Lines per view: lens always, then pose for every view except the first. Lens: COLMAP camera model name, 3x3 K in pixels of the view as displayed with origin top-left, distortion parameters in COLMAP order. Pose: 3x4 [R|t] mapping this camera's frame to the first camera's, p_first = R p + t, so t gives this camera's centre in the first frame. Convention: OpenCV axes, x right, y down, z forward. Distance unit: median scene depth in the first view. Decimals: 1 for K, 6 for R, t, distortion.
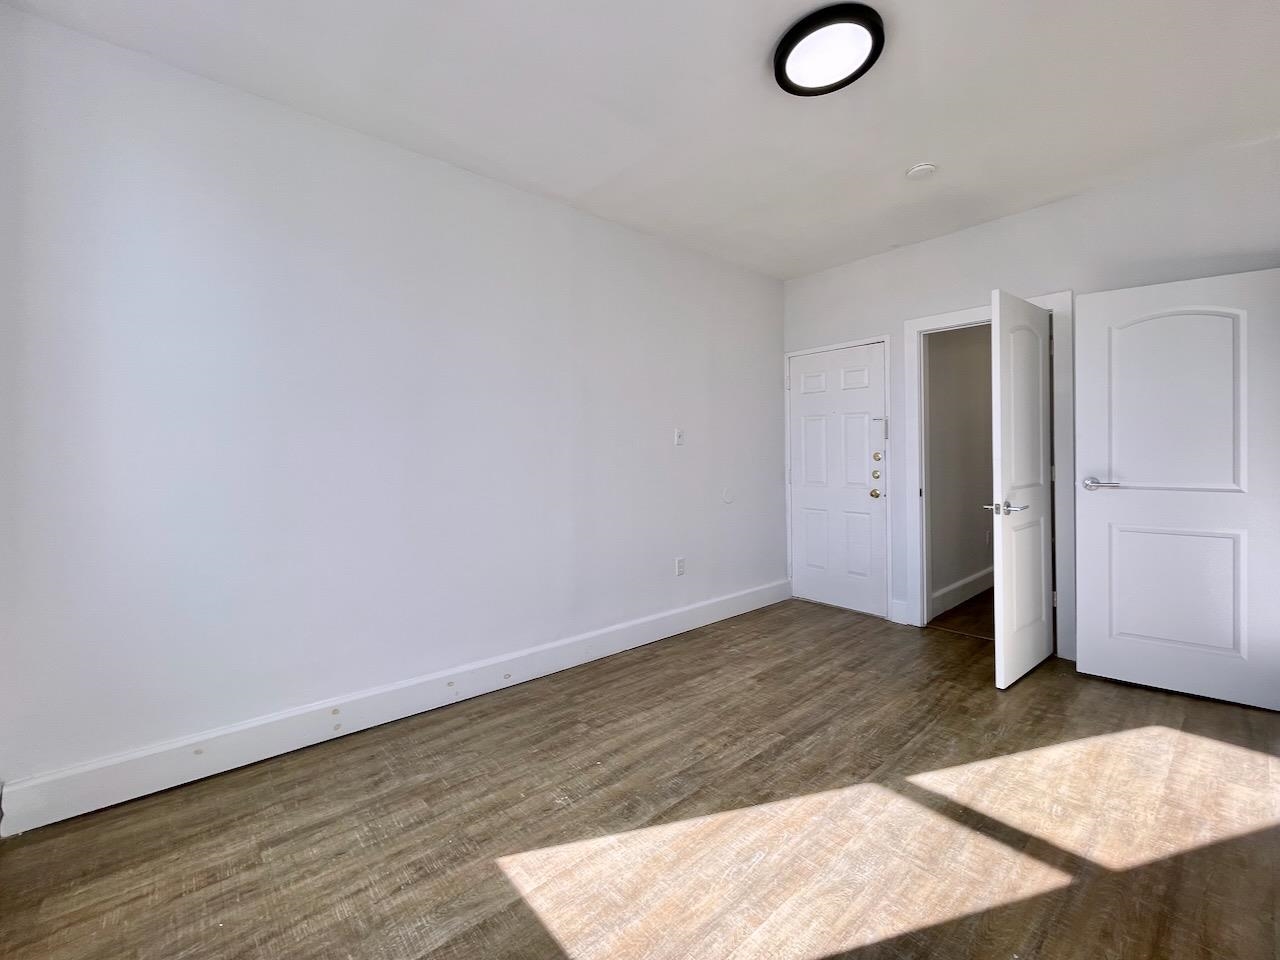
lens RADIAL K [[539.2, 0, 637.2], [0, 539.2, 457.7], [0, 0, 1]] dist [-0.000201, -0.000123]
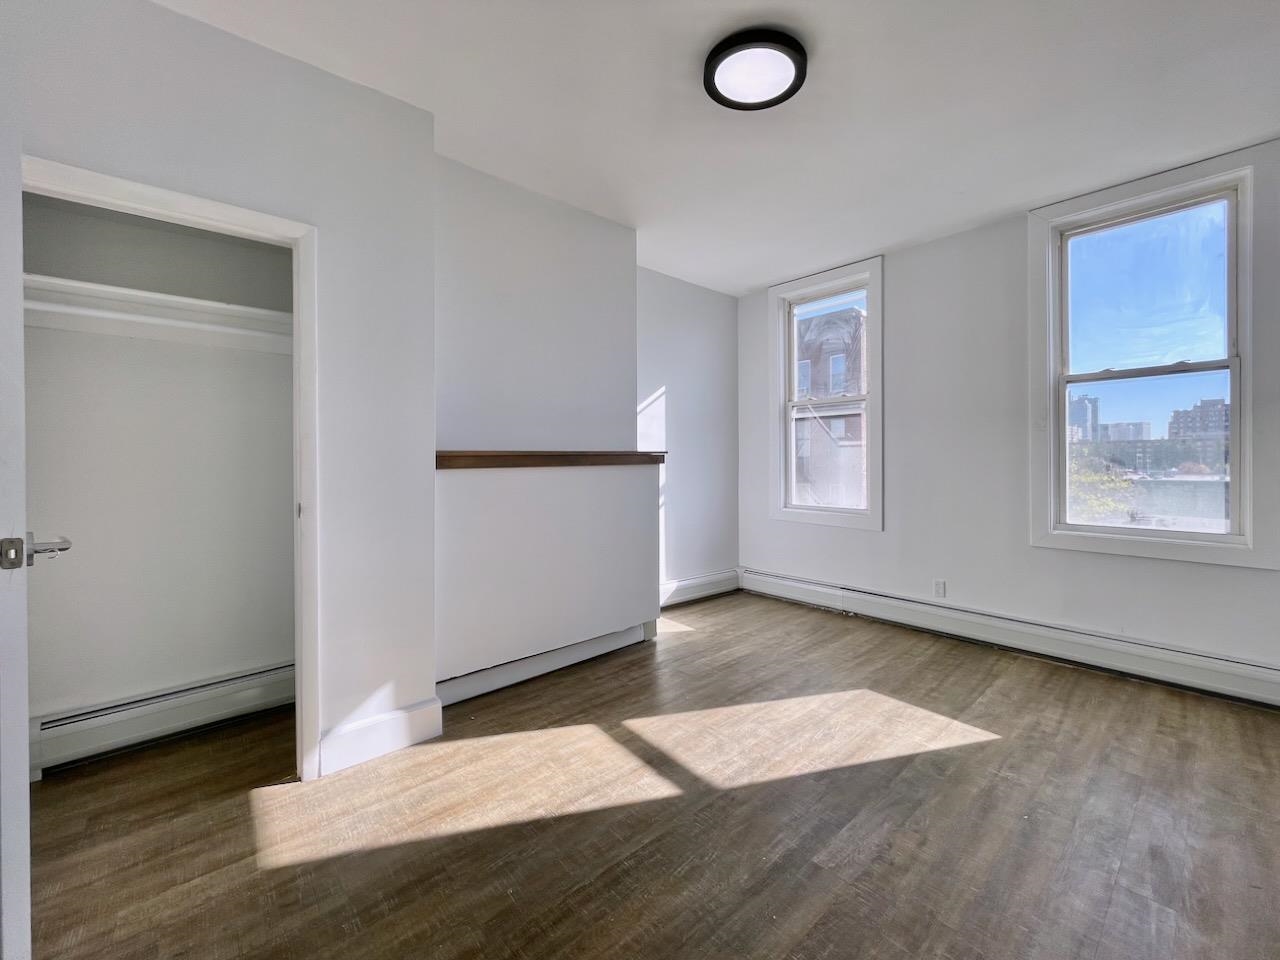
lens RADIAL K [[531.4, 0, 614.1], [0, 531.4, 457.7], [0, 0, 1]] dist [-0.000048, -0.000140]
pose [[-0.999611, 0.014013, 0.024128, 0.516400], [0.014079, 0.999898, 0.002569, -0.017701], [-0.024090, 0.002908, -0.999706, 1.725019]]
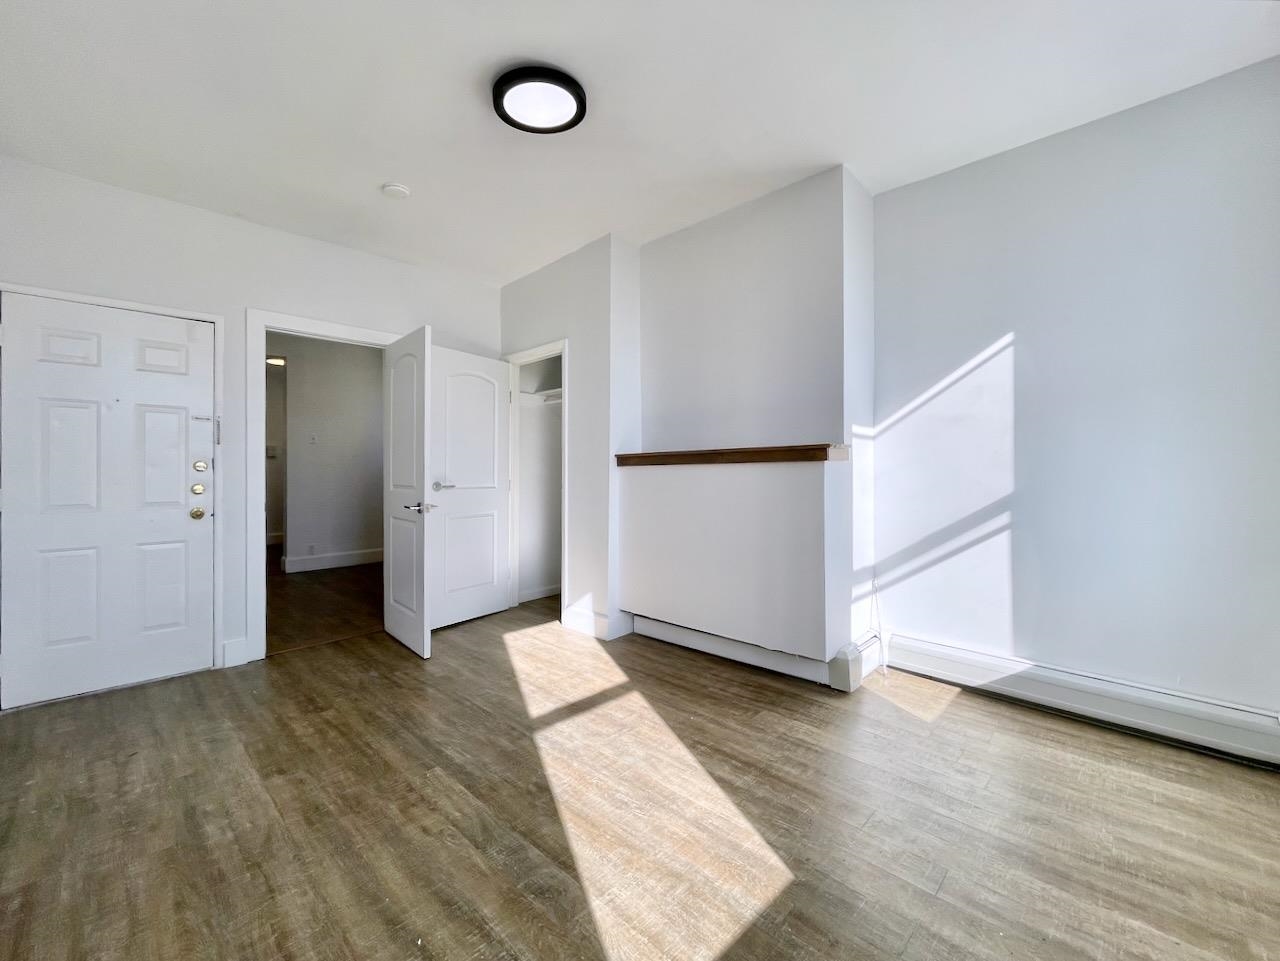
lens RADIAL K [[521.7, 0, 645.3], [0, 521.7, 470.5], [0, 0, 1]] dist [-0.001583, -0.000305]
pose [[-0.080244, 0.012005, 0.996703, -0.641183], [0.011557, 0.999871, -0.011113, 0.033693], [-0.996708, 0.010627, -0.080372, 0.726593]]
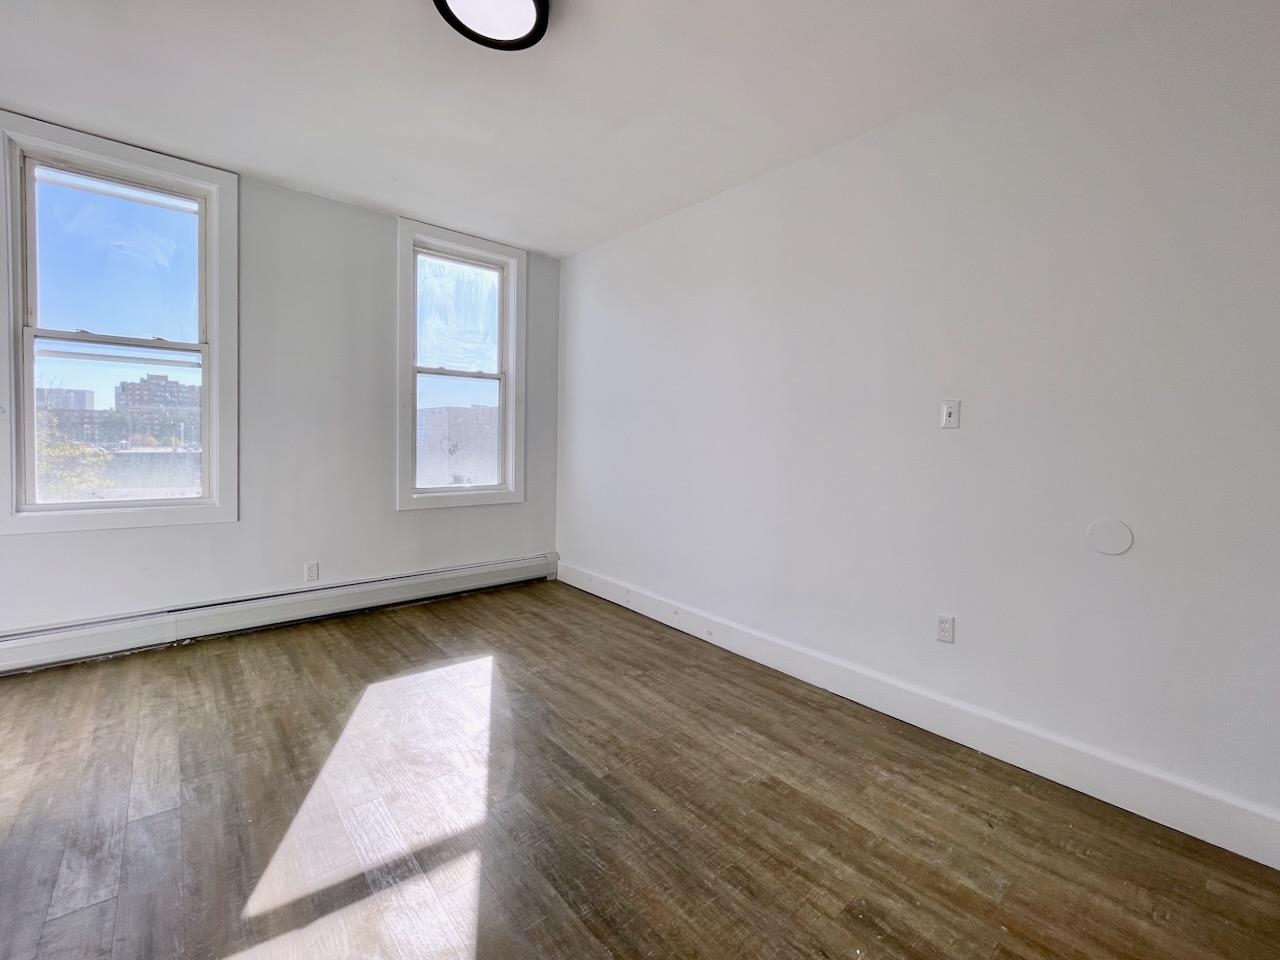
lens RADIAL K [[548.2, 0, 678.3], [0, 548.2, 452.6], [0, 0, 1]] dist [-0.001122, -0.000122]
pose [[0.030356, 0.033243, -0.998986, 1.126760], [-0.026651, 0.999118, 0.032437, -0.018809], [0.999184, 0.025639, 0.031215, 1.096070]]
